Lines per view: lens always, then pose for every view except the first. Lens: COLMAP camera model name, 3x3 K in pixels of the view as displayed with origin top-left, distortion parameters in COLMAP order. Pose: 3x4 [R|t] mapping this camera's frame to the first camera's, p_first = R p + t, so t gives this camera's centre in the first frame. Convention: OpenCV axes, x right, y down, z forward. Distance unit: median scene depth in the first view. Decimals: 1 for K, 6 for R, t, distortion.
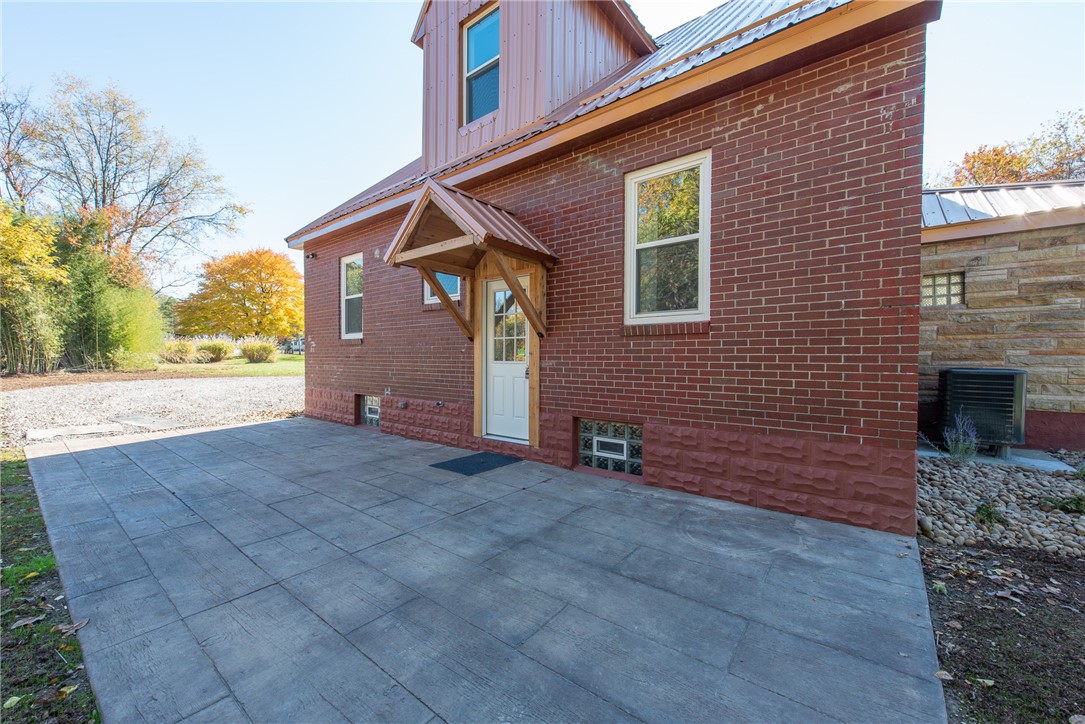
lens RADIAL K [[427.9, 0, 540.8], [0, 427.9, 363.8], [0, 0, 1]] dist [0.007922, -0.000160]
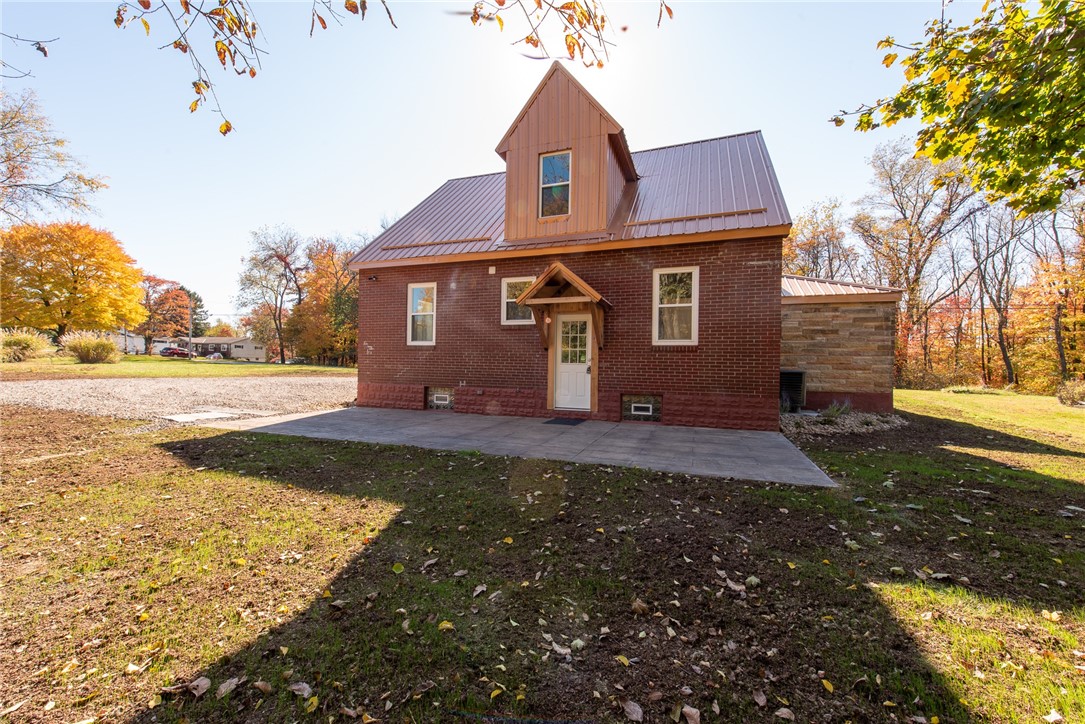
lens RADIAL K [[427.9, 0, 543.9], [0, 427.9, 362.8], [0, 0, 1]] dist [0.007922, -0.000160]
pose [[0.950208, 0.015483, 0.311233, -0.743873], [-0.010375, 0.999783, -0.018061, 0.025638], [-0.311445, 0.013932, 0.950162, -0.590881]]
